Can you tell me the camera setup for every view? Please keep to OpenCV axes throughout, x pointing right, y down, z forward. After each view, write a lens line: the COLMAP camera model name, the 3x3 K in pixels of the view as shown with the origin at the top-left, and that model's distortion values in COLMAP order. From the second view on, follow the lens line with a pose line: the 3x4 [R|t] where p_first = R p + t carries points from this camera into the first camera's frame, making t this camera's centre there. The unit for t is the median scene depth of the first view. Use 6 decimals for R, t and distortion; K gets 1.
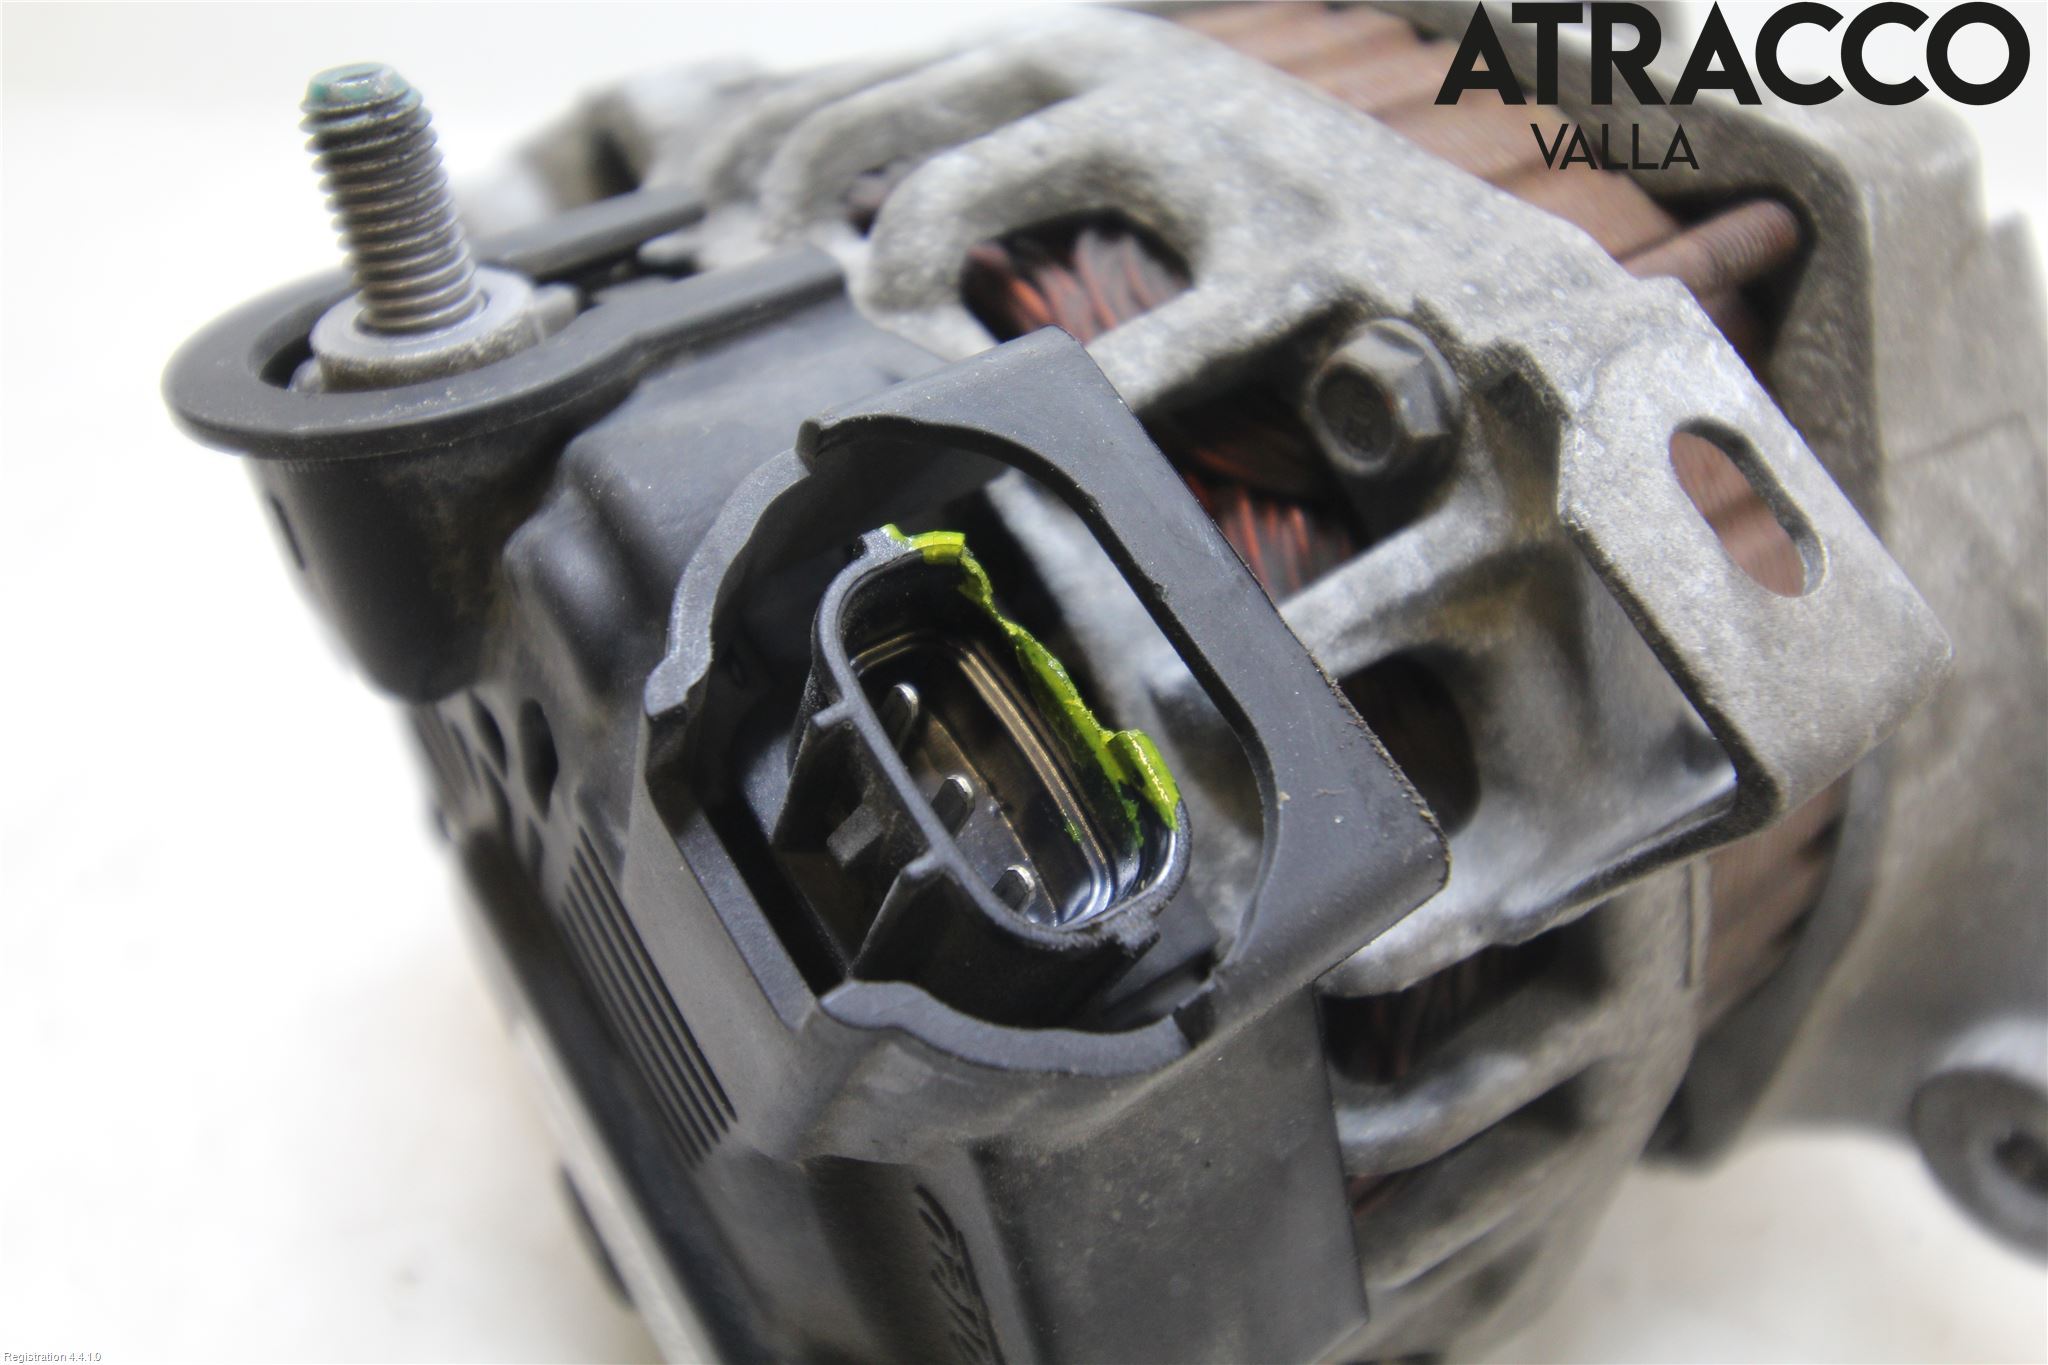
lens RADIAL K [[1675.6, 0, 1024.0], [0, 1675.6, 682.5], [0, 0, 1]] dist [0.001039, 0.002118]
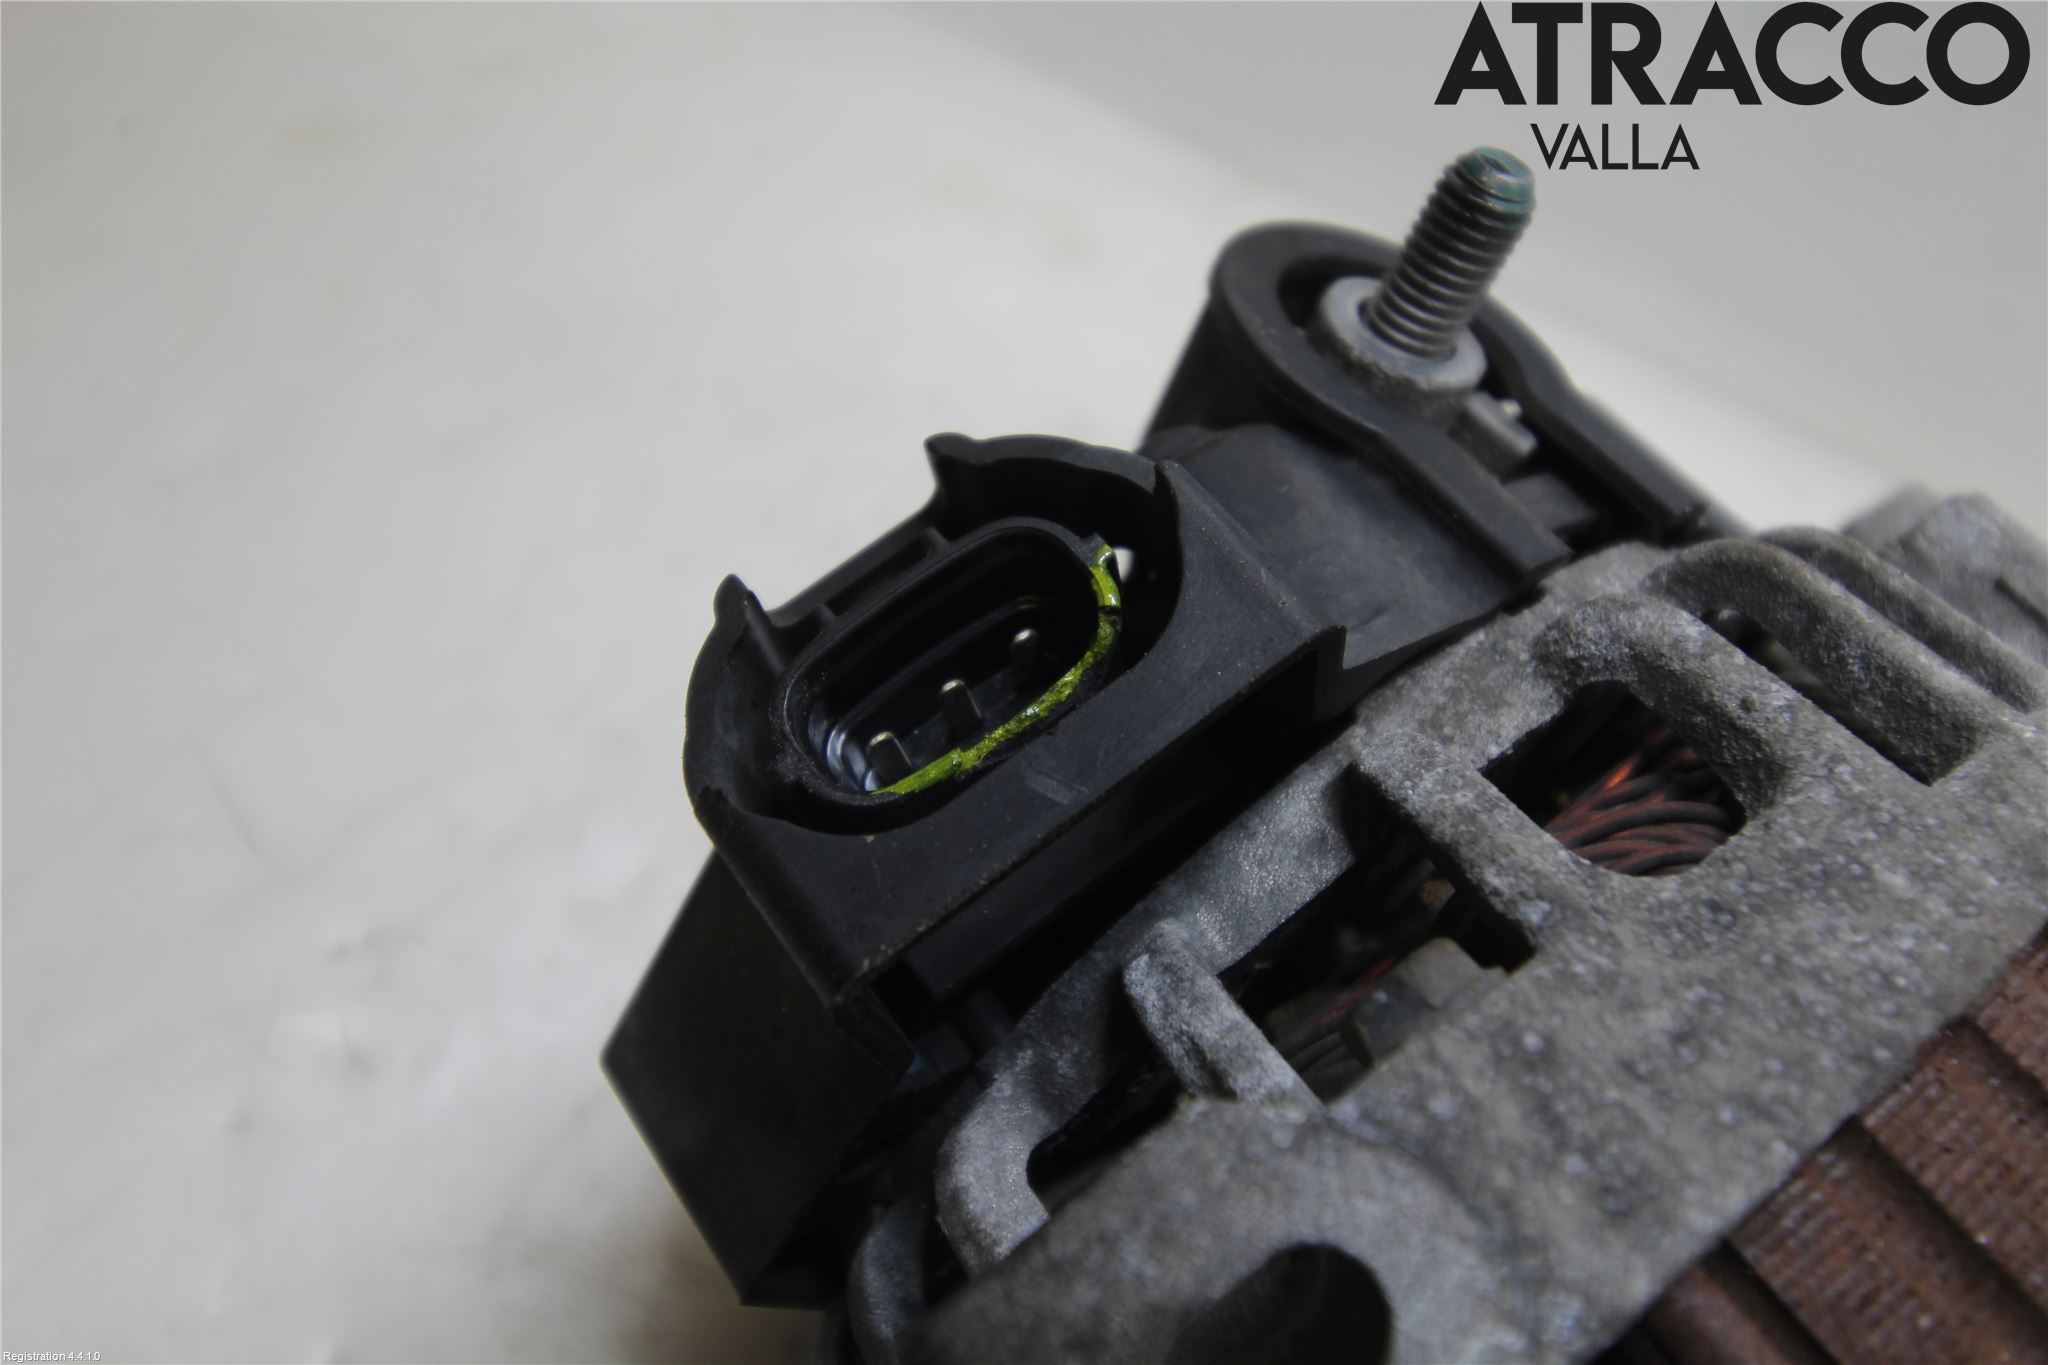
lens RADIAL K [[1675.6, 0, 1024.0], [0, 1675.6, 682.5], [0, 0, 1]] dist [0.001039, 0.002118]
pose [[-0.007919, 0.755291, -0.655342, 0.676109], [-0.798508, 0.389720, 0.458807, -0.481952], [0.601932, 0.526929, 0.600019, 0.242729]]
